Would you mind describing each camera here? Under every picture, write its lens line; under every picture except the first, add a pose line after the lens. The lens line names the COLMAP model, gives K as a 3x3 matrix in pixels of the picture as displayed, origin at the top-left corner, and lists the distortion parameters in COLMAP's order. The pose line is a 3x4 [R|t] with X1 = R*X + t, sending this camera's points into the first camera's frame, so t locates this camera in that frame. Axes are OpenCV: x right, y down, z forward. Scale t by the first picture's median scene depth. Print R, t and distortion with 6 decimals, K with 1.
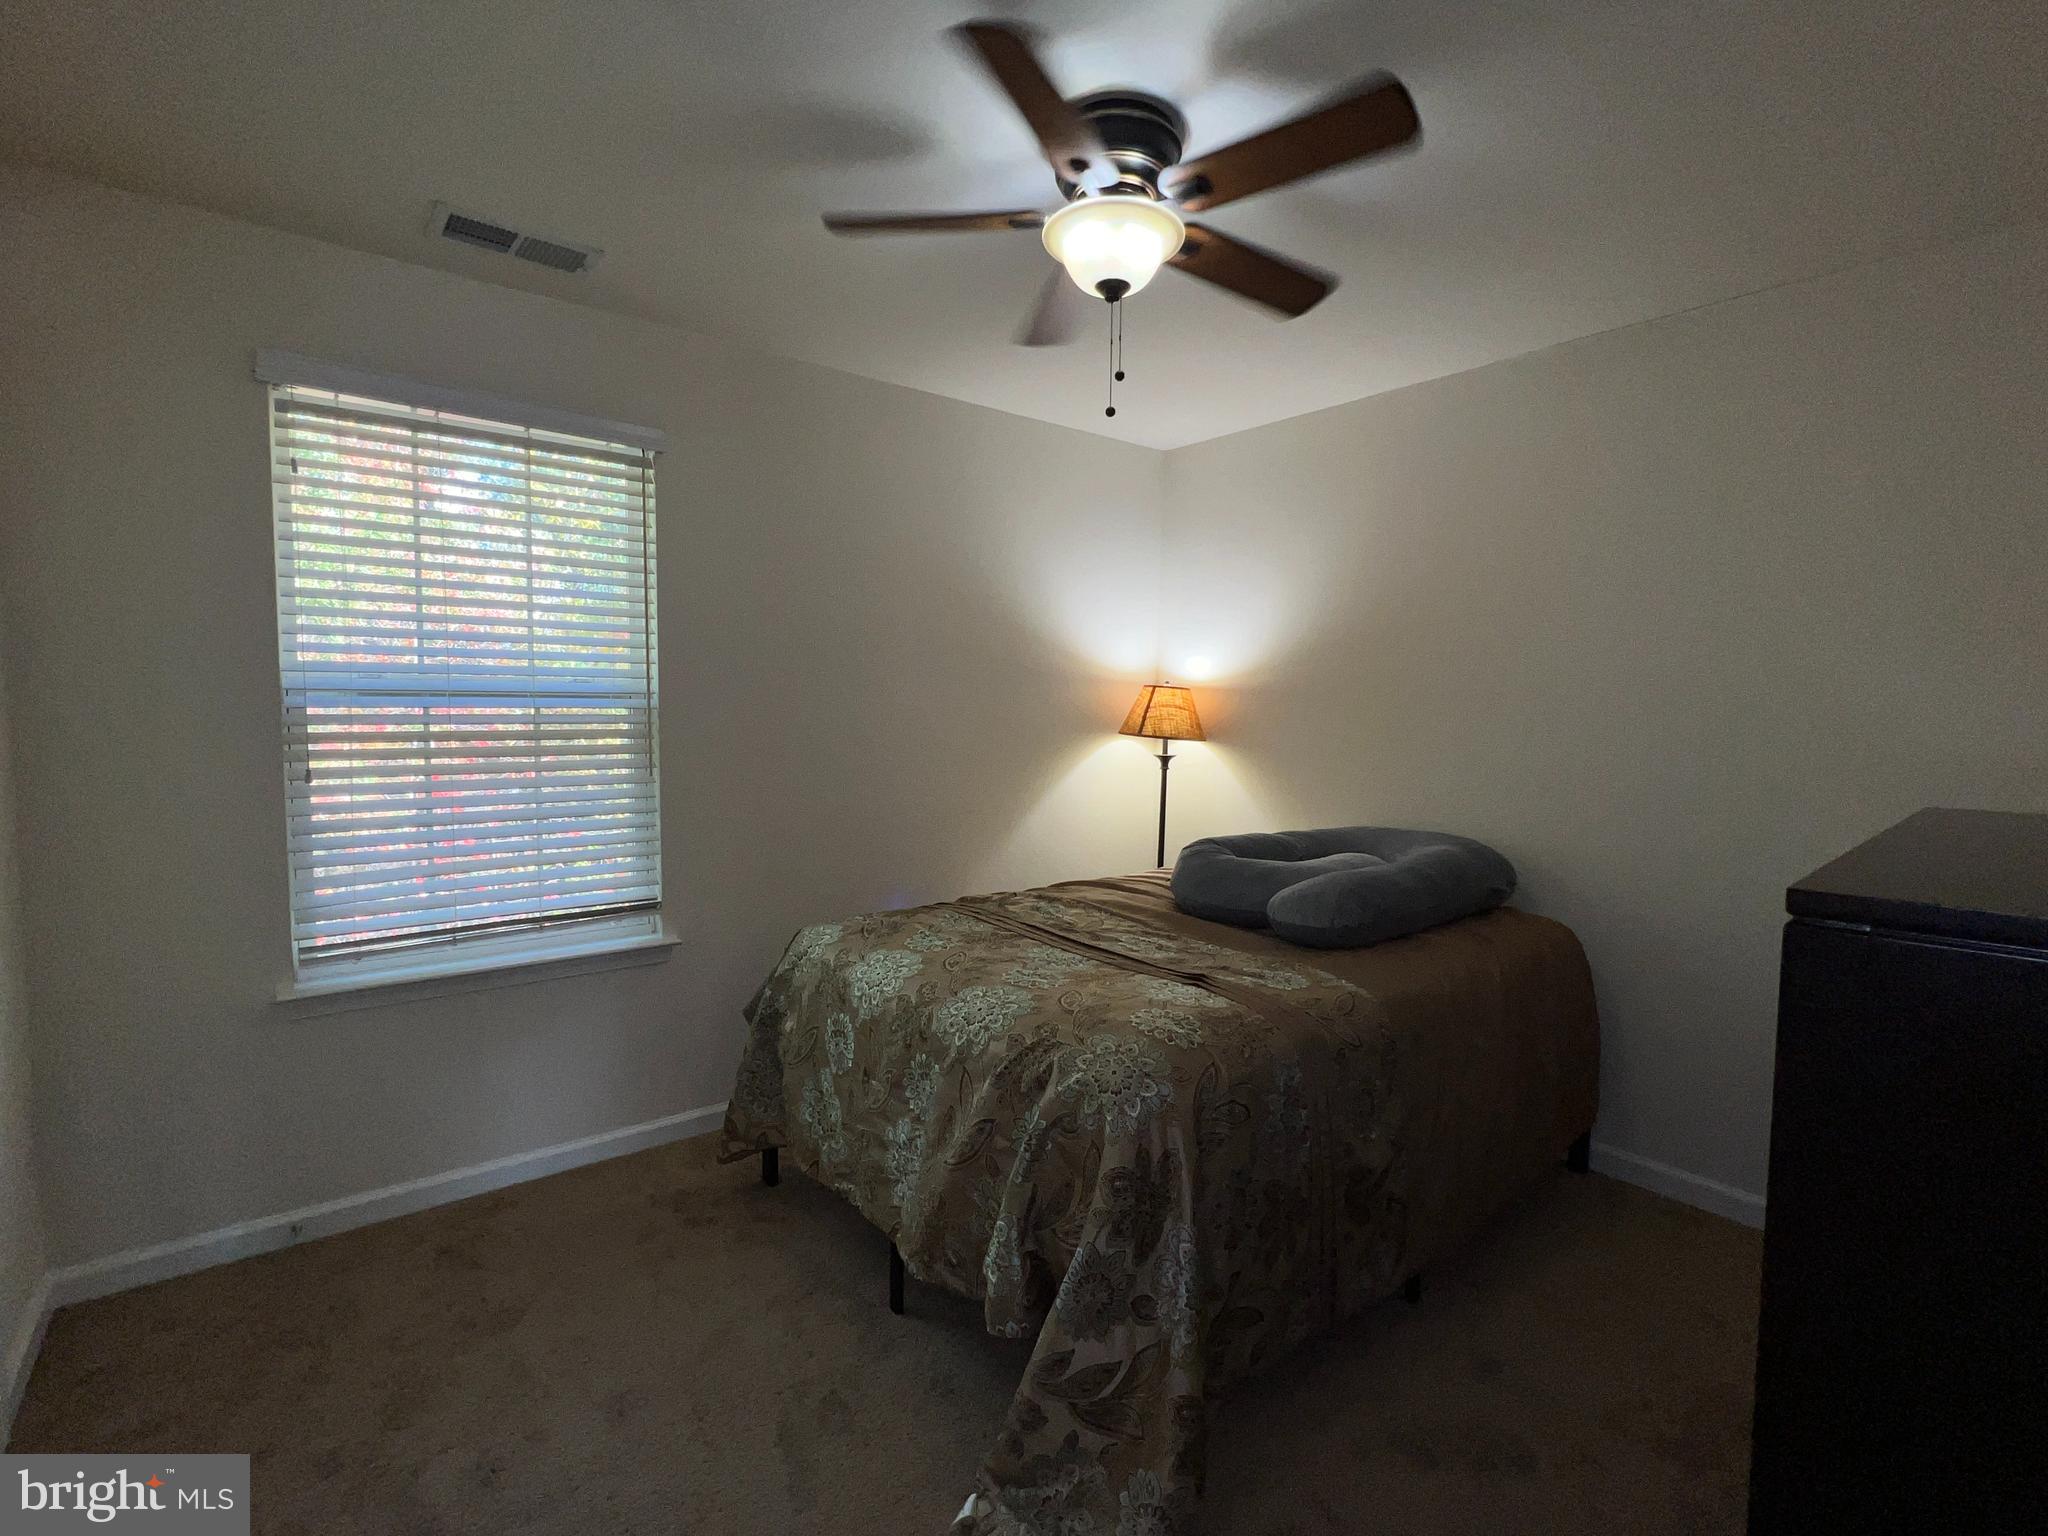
lens RADIAL K [[958.3, 0, 1029.9], [0, 958.3, 764.9], [0, 0, 1]] dist [0.001206, 0.000098]
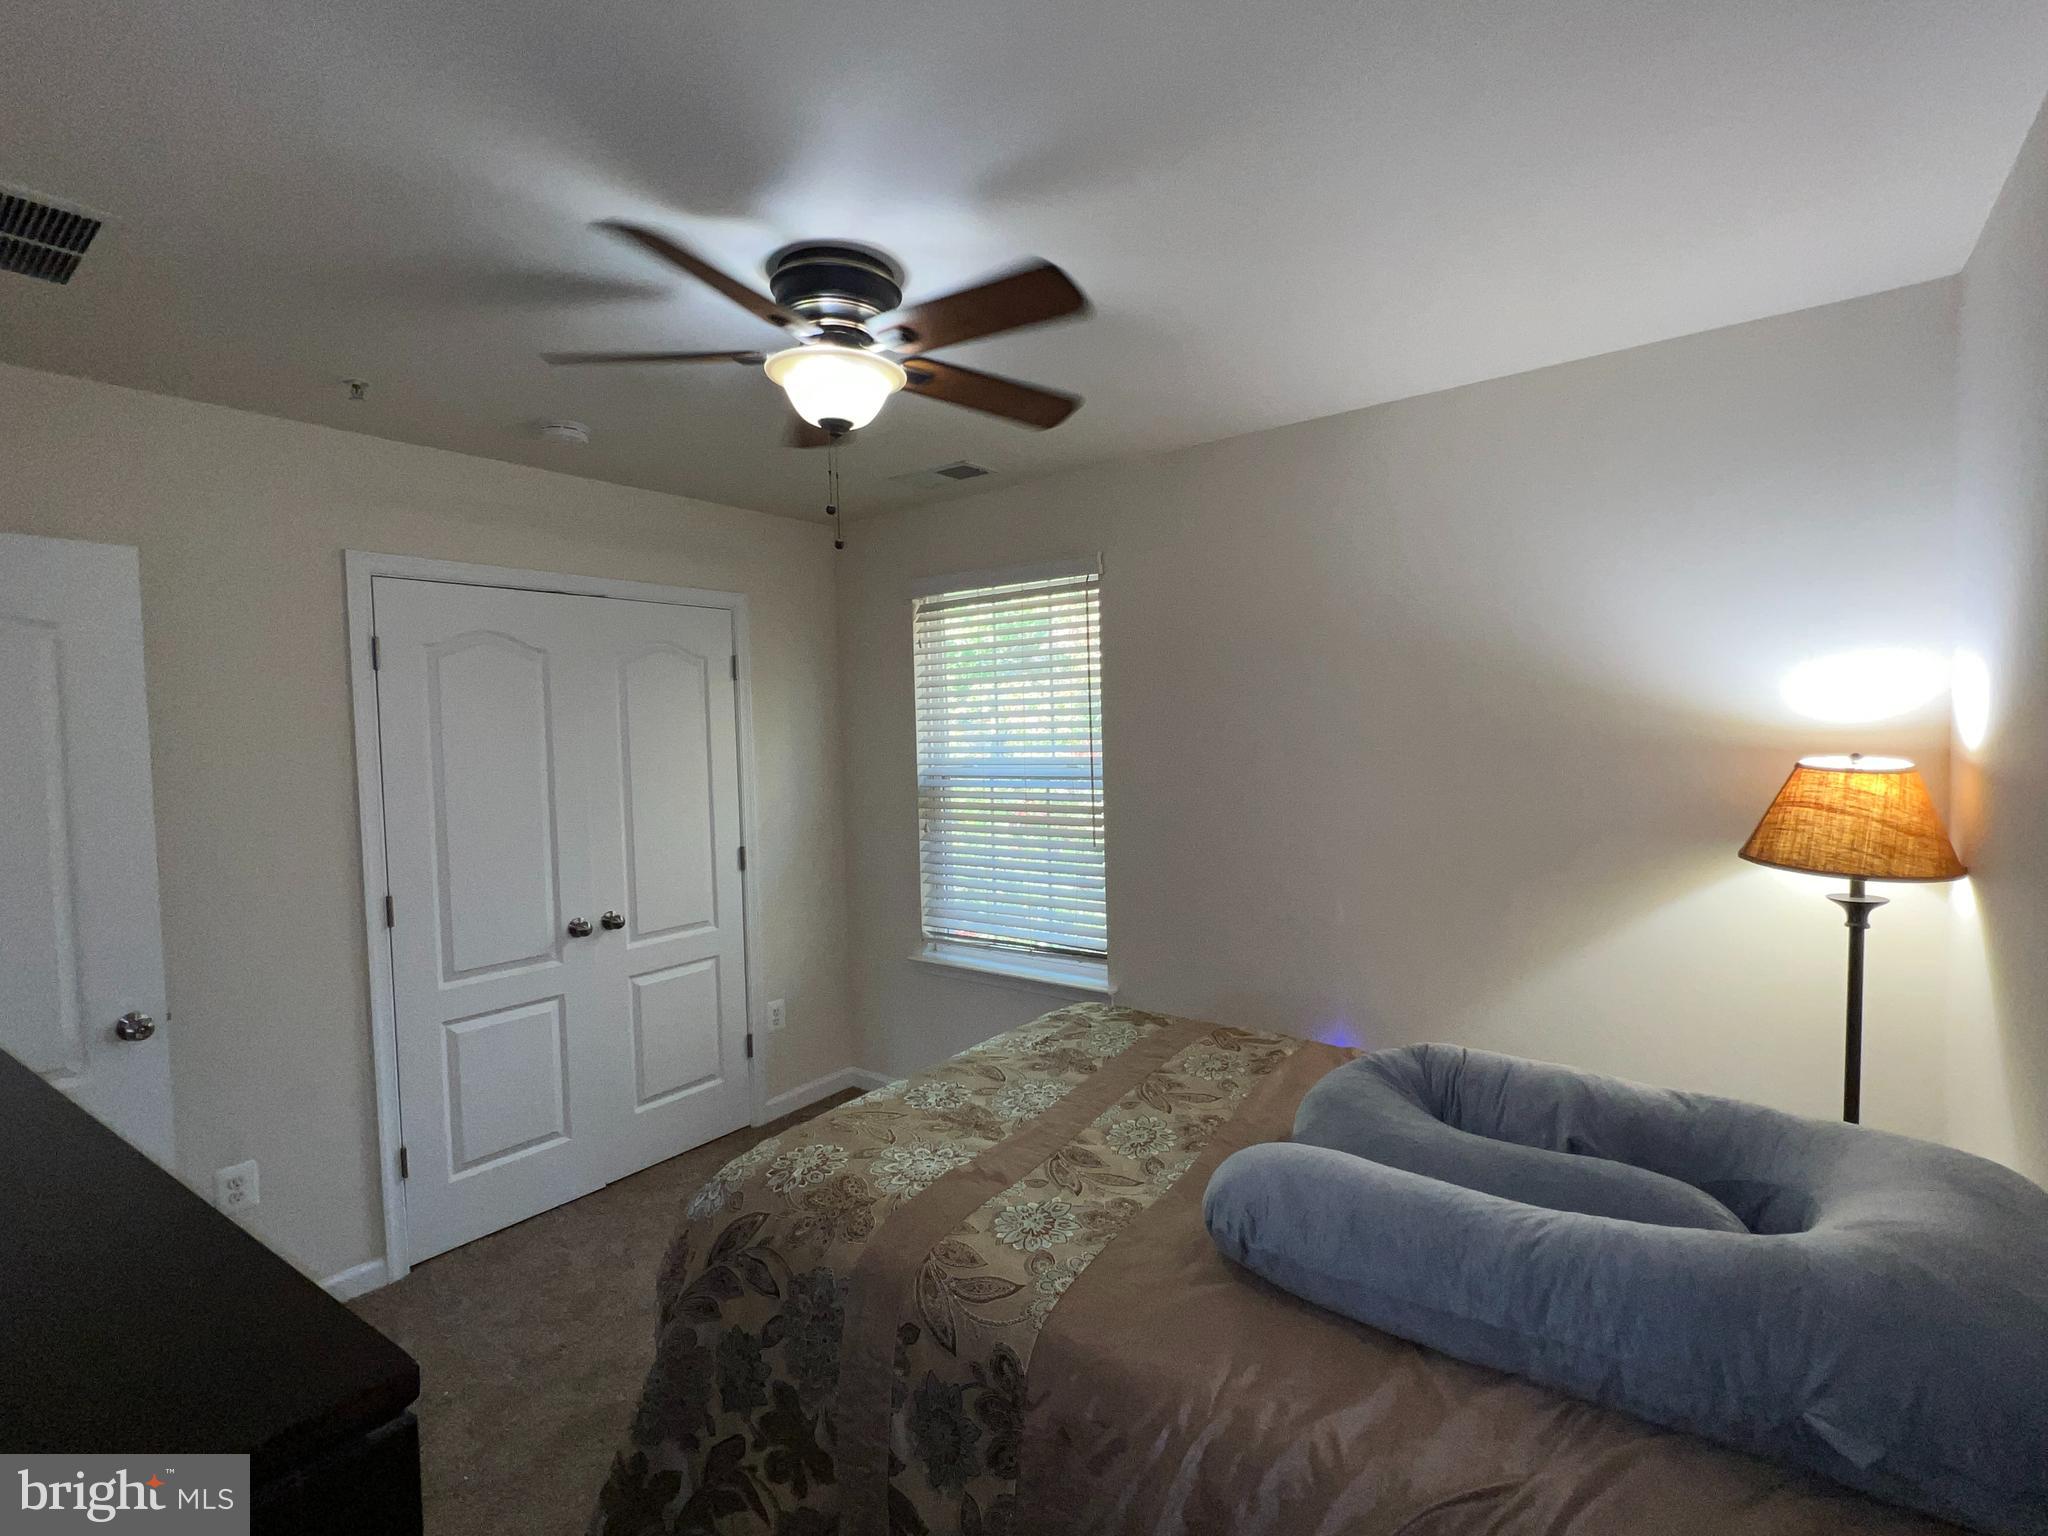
lens RADIAL K [[958.3, 0, 1029.9], [0, 958.3, 764.9], [0, 0, 1]] dist [0.001206, 0.000098]
pose [[0.251383, 0.020211, -0.967677, 0.815882], [-0.039274, 0.999172, 0.010666, -0.112470], [0.967091, 0.035324, 0.251968, 0.686011]]
